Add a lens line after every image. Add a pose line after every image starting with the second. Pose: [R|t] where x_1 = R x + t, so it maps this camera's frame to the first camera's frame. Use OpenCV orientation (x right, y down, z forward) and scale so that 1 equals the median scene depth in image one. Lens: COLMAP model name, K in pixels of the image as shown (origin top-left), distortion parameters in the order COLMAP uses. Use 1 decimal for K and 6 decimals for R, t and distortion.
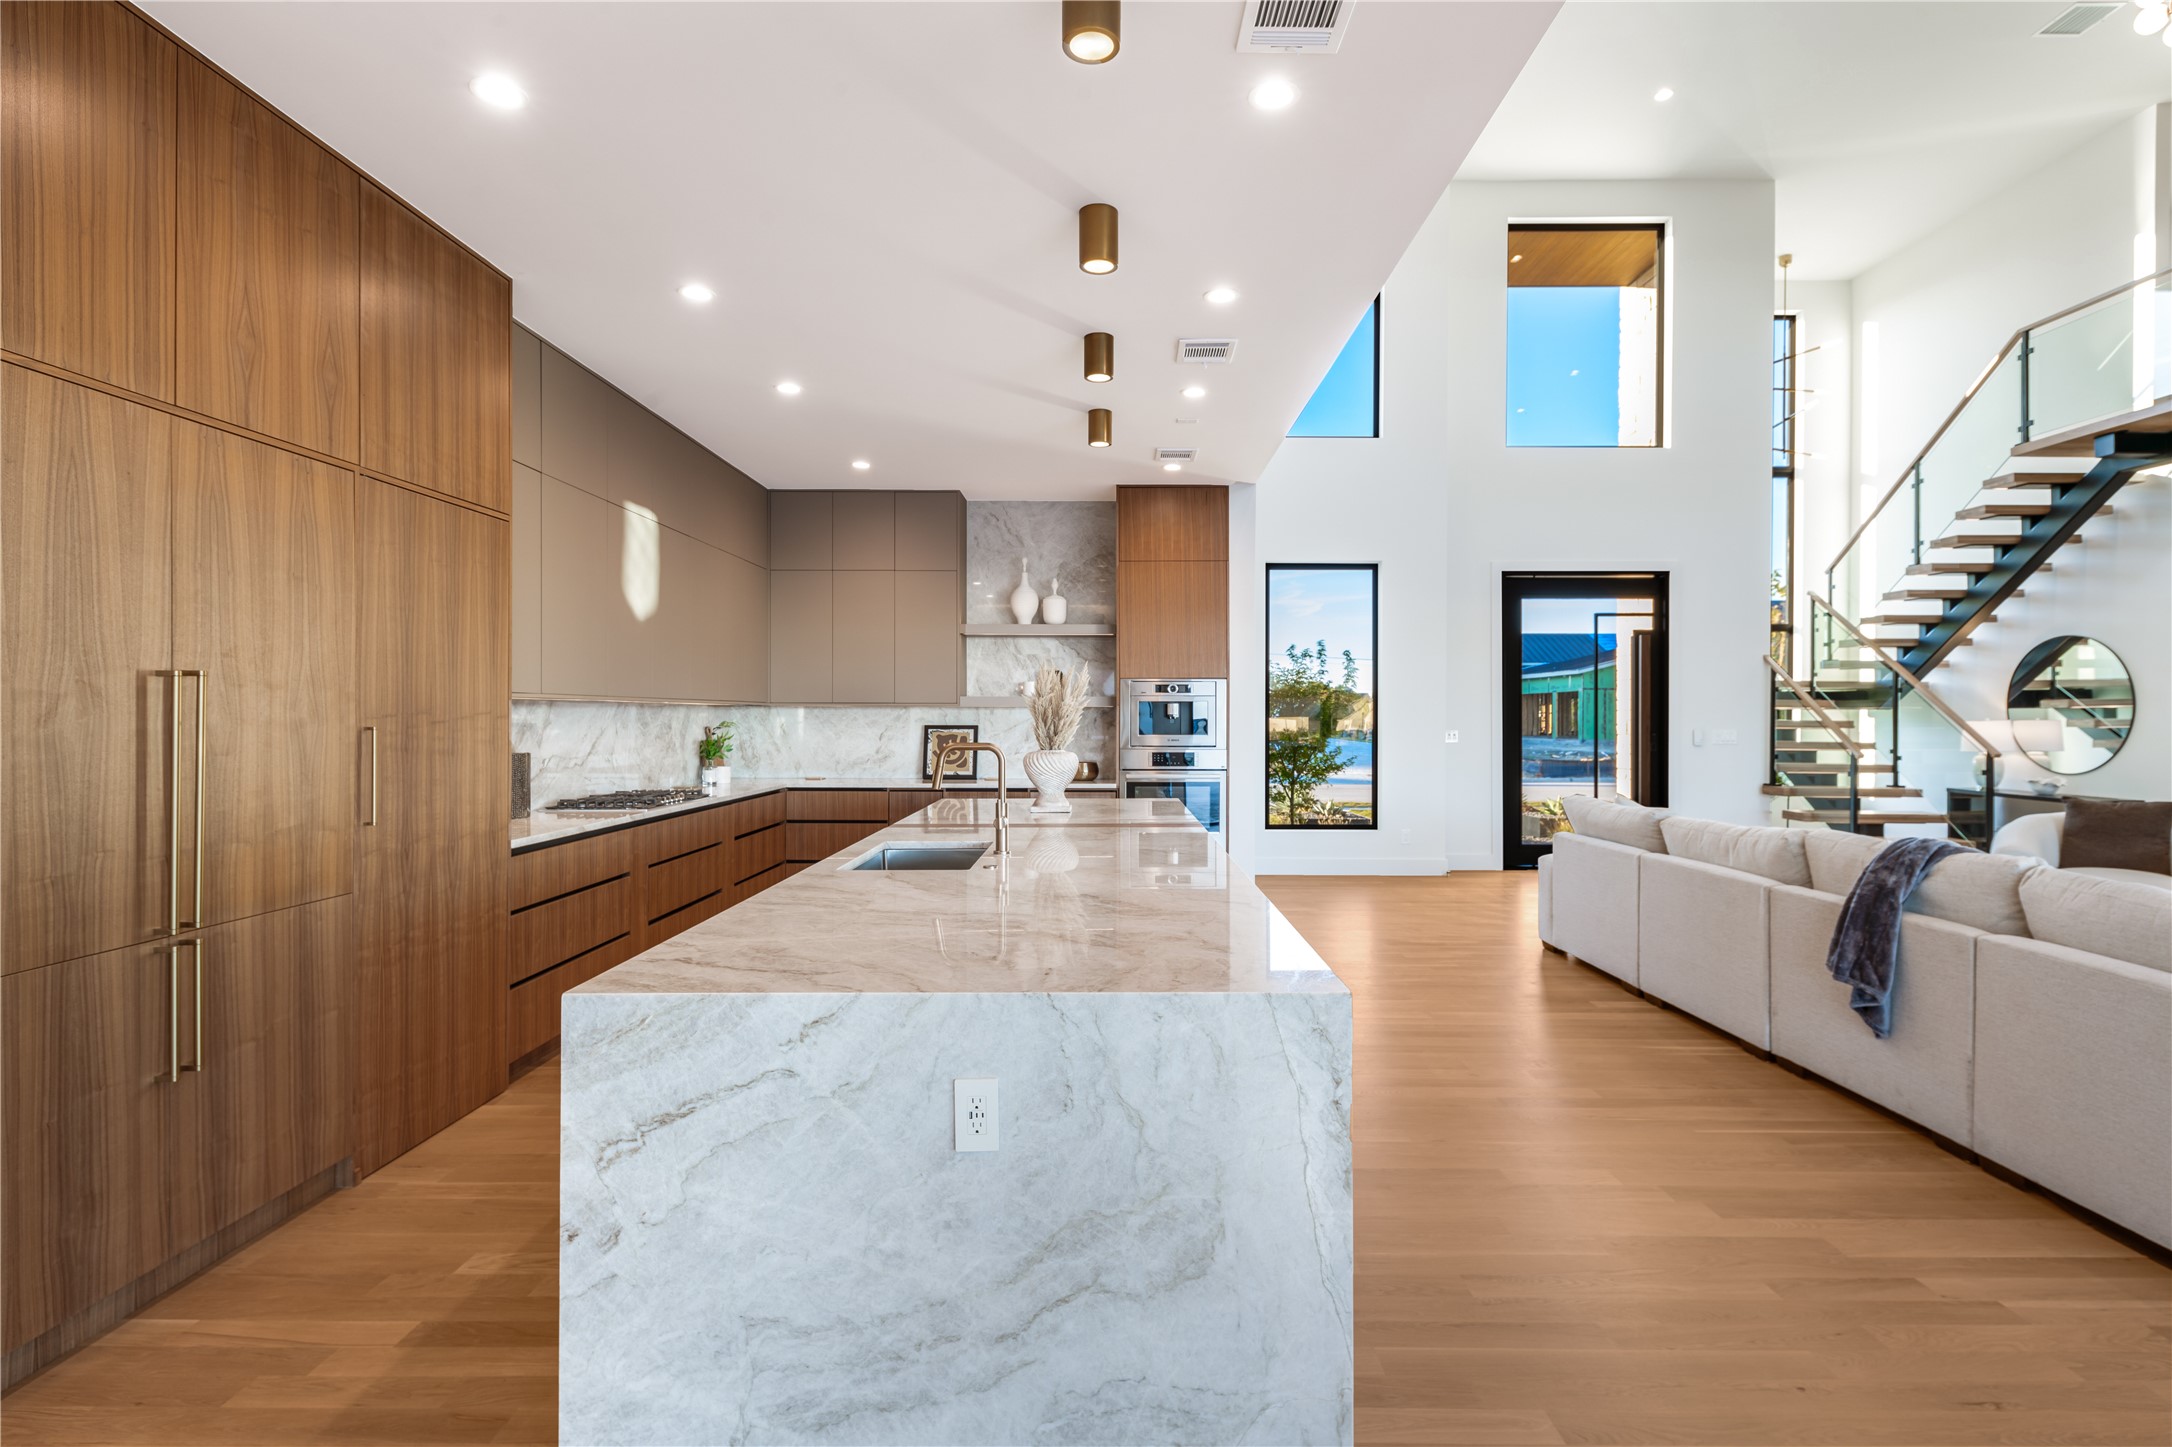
lens RADIAL K [[1058.0, 0, 1142.2], [0, 1058.0, 722.5], [0, 0, 1]] dist [-0.000756, -0.000410]
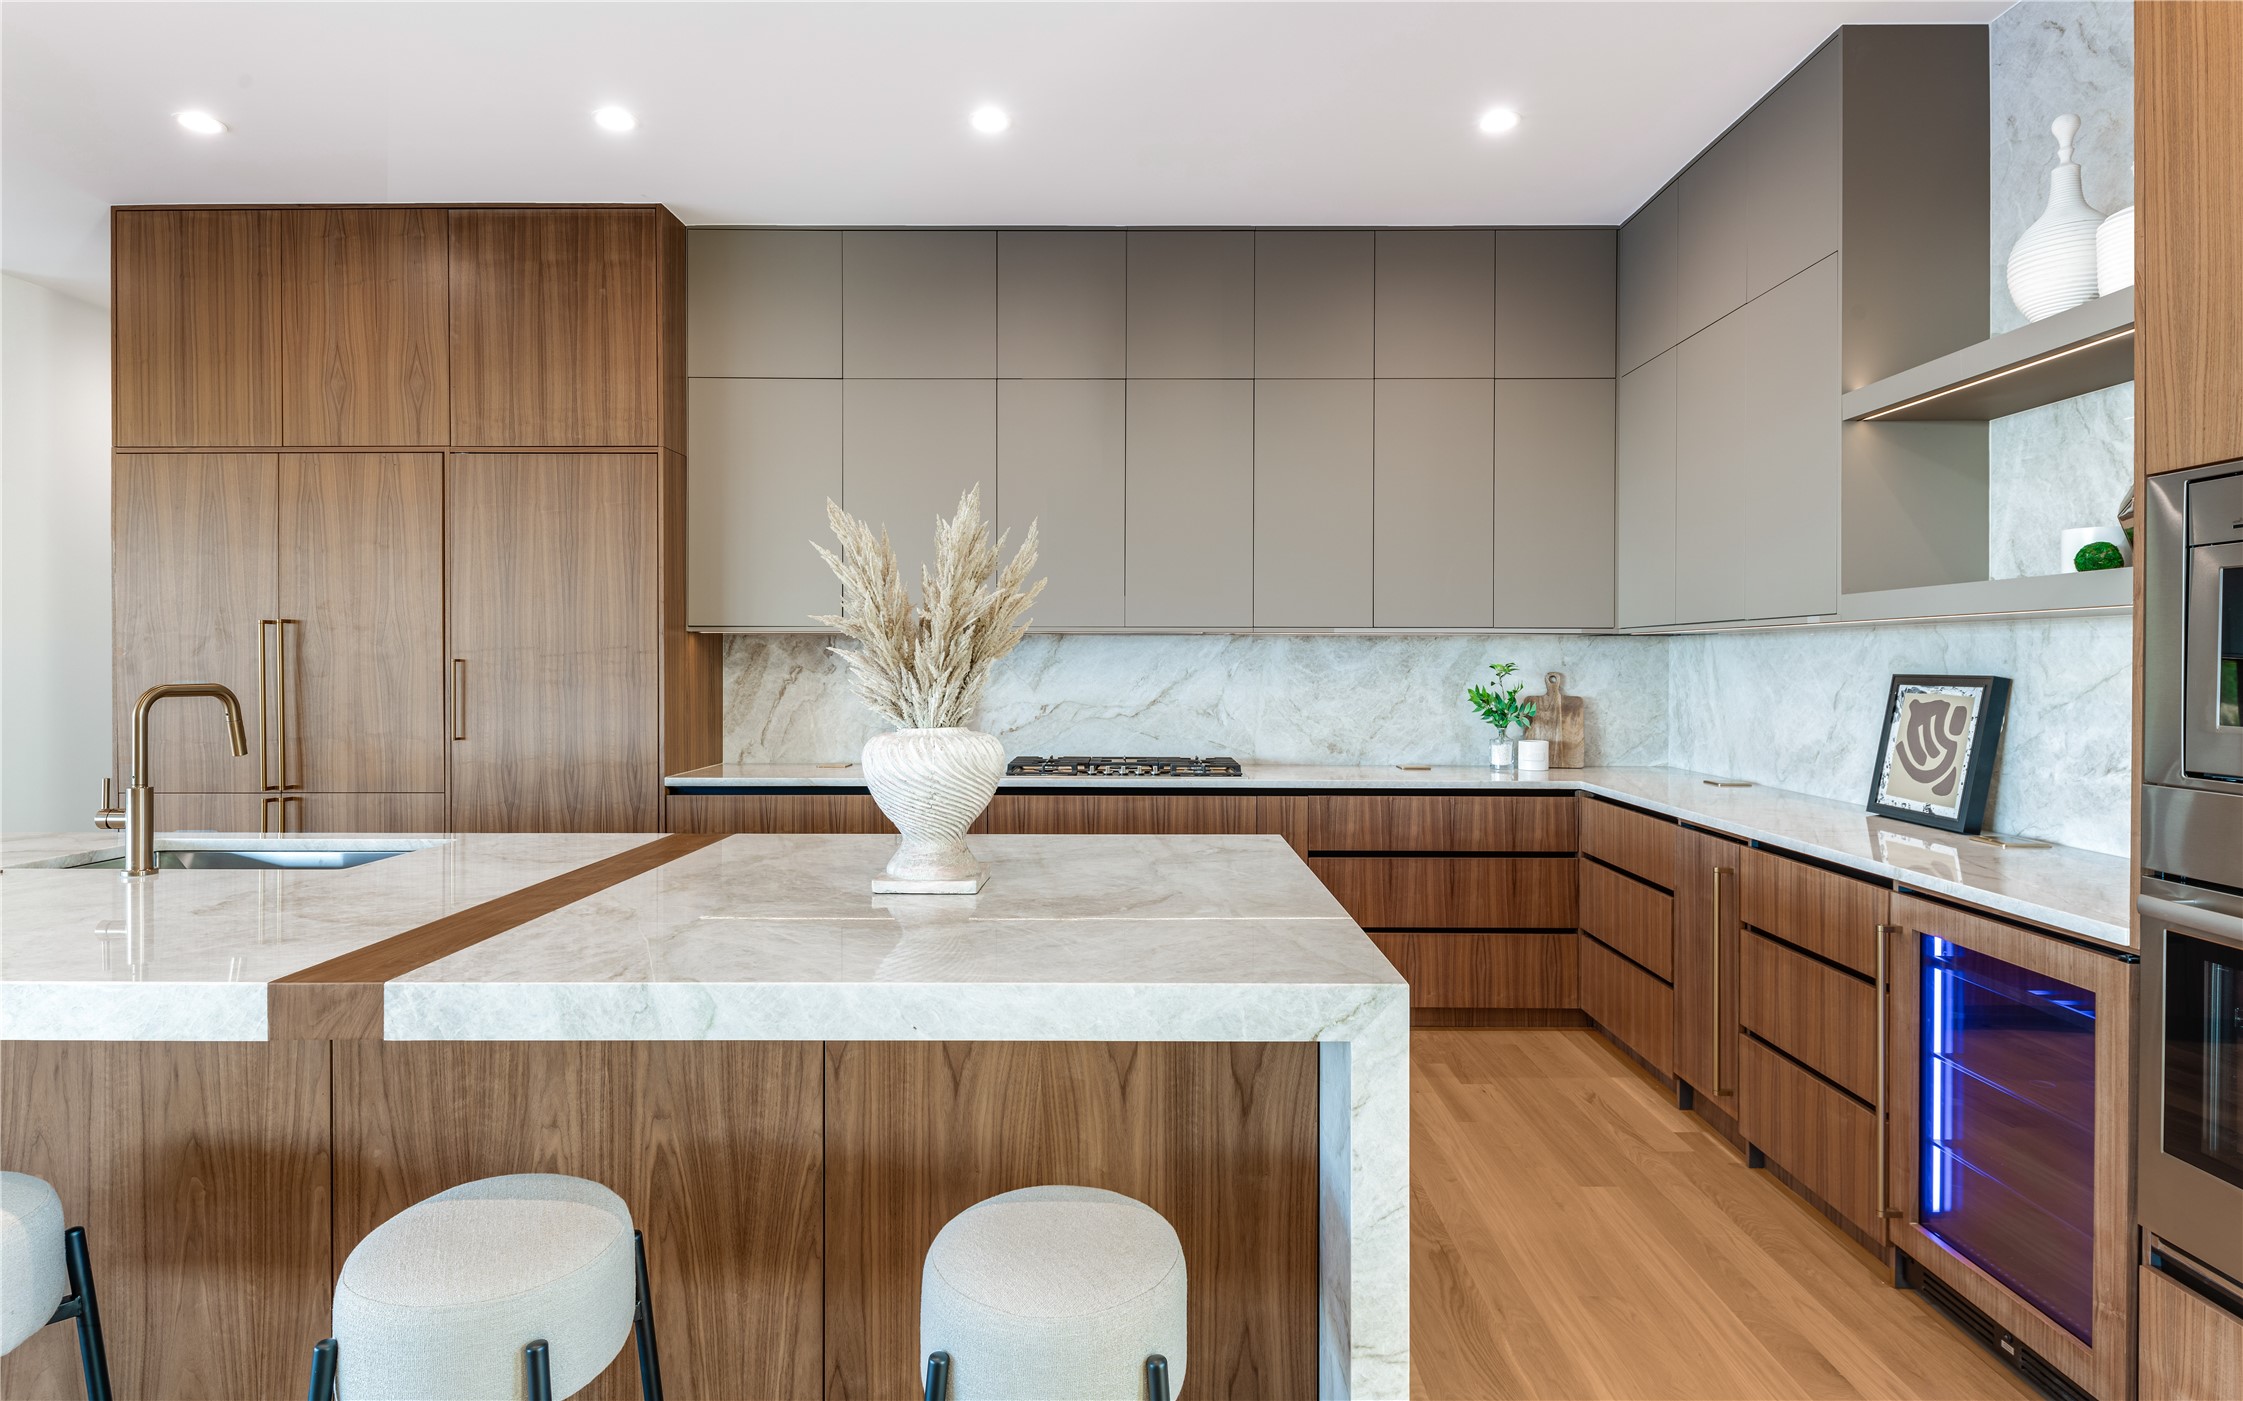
lens RADIAL K [[1133.5, 0, 1125.7], [0, 1133.5, 669.4], [0, 0, 1]] dist [0.004769, -0.002991]
pose [[-0.038373, 0.004982, -0.999251, 0.495950], [-0.008509, 0.999950, 0.005312, 0.002501], [0.999227, 0.008707, -0.038328, 1.663145]]
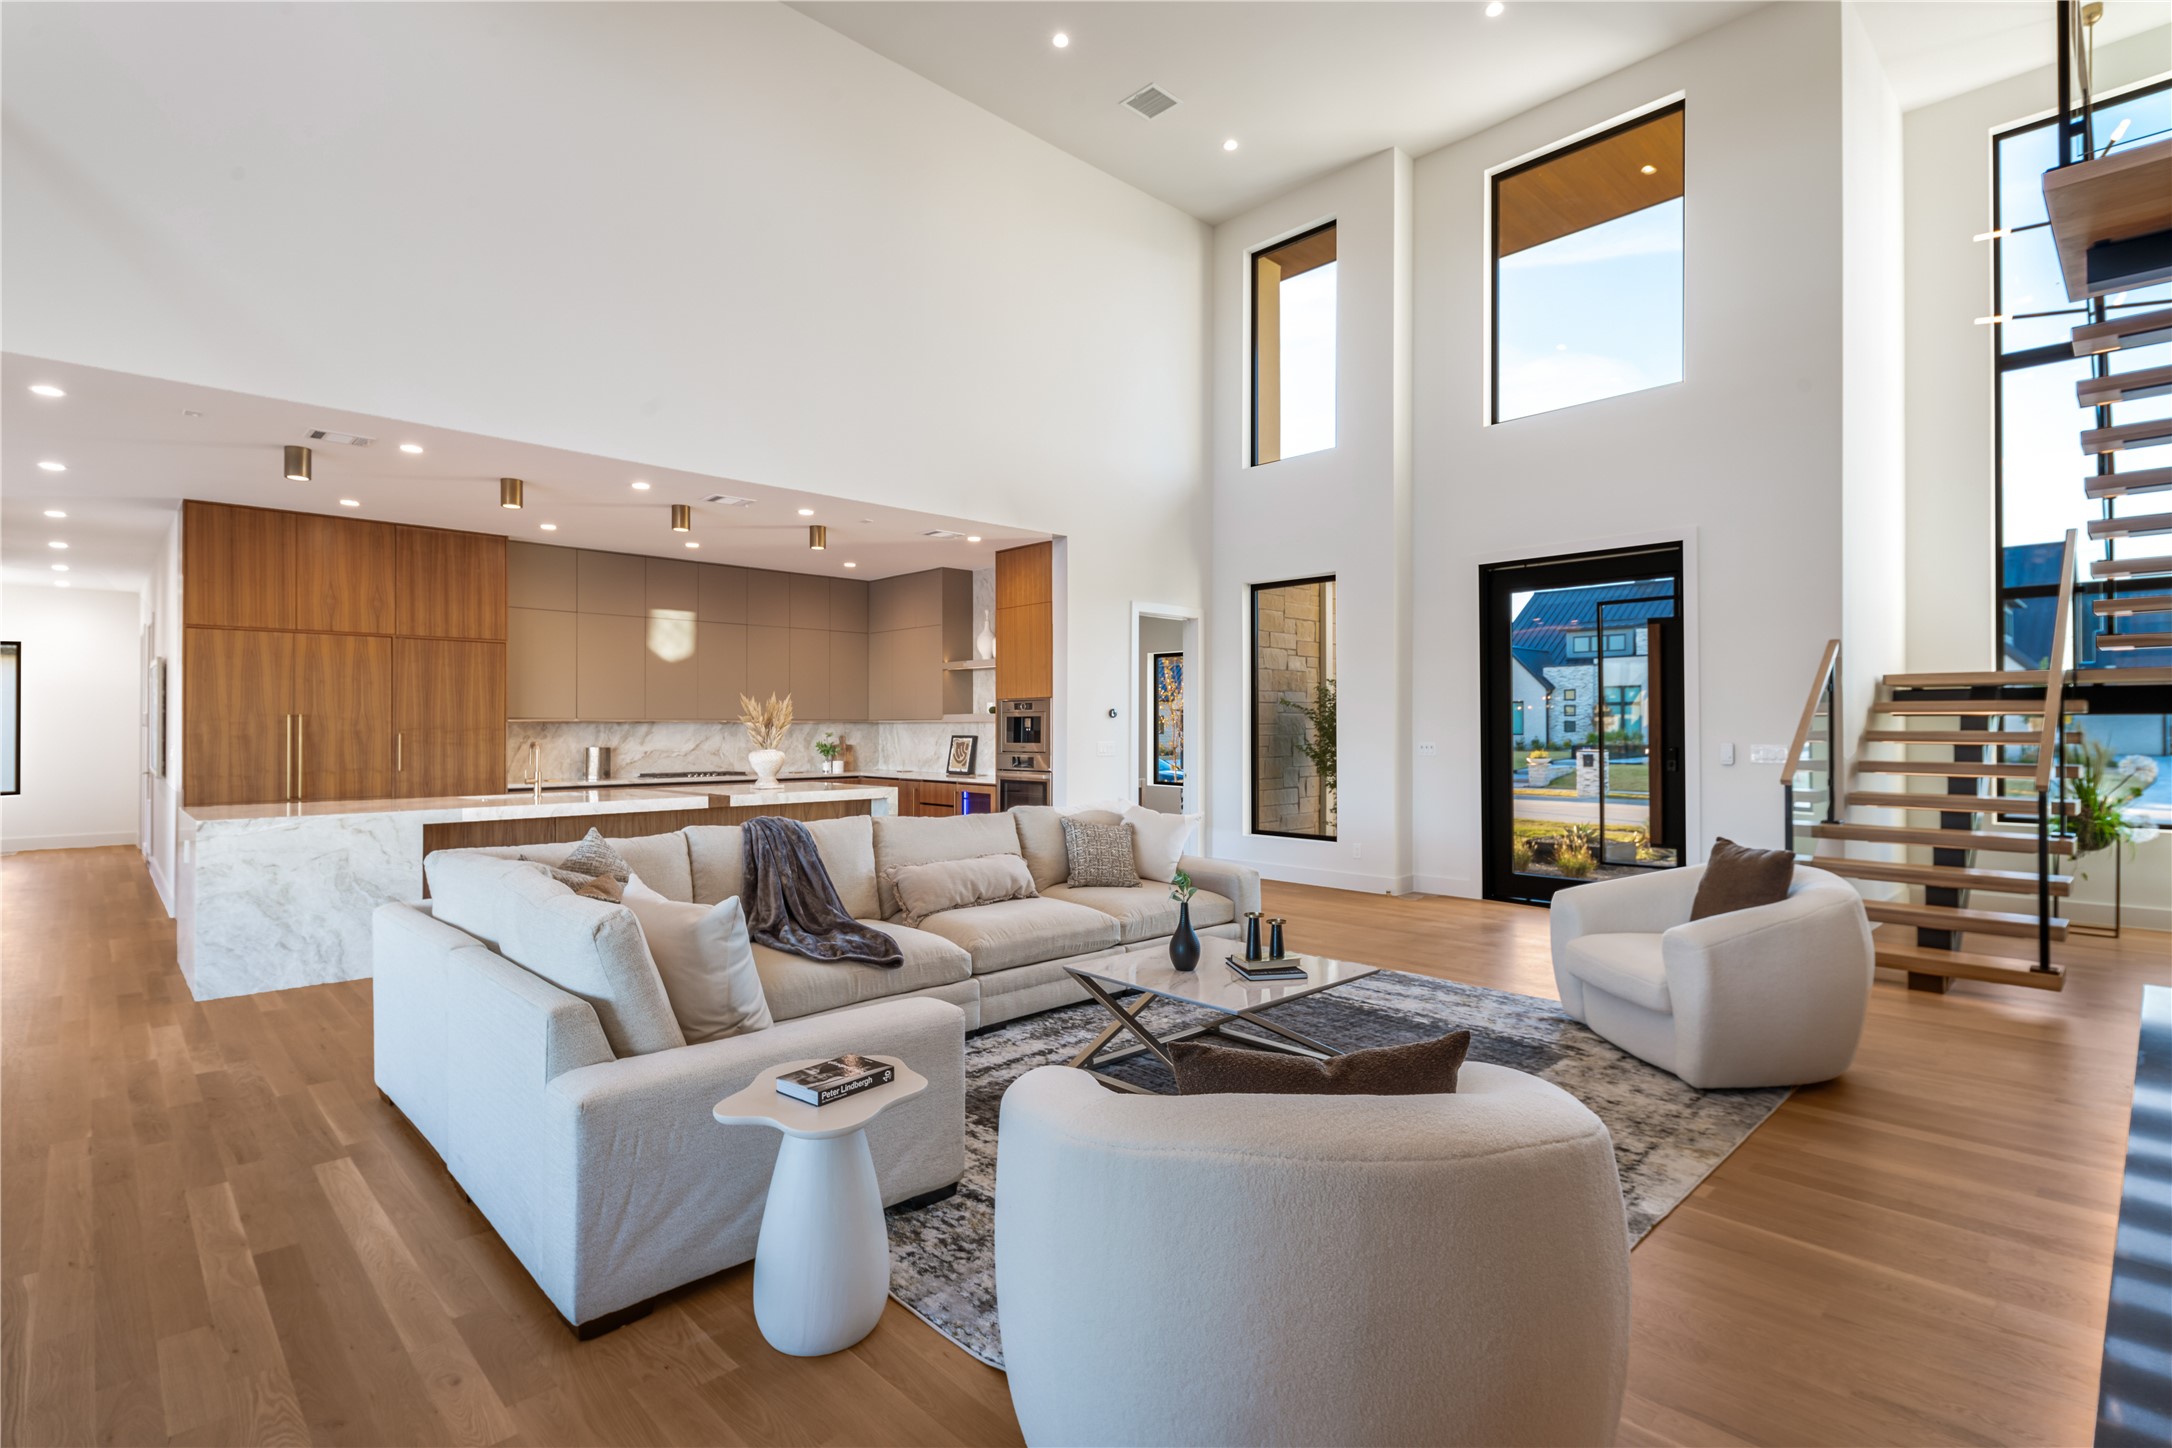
lens RADIAL K [[1058.0, 0, 1131.7], [0, 1058.0, 722.9], [0, 0, 1]] dist [-0.000756, -0.000410]
pose [[0.690082, -0.007208, -0.723695, 2.200526], [-0.001617, 0.999933, -0.011501, 0.004641], [0.723729, 0.009106, 0.690024, 0.463016]]
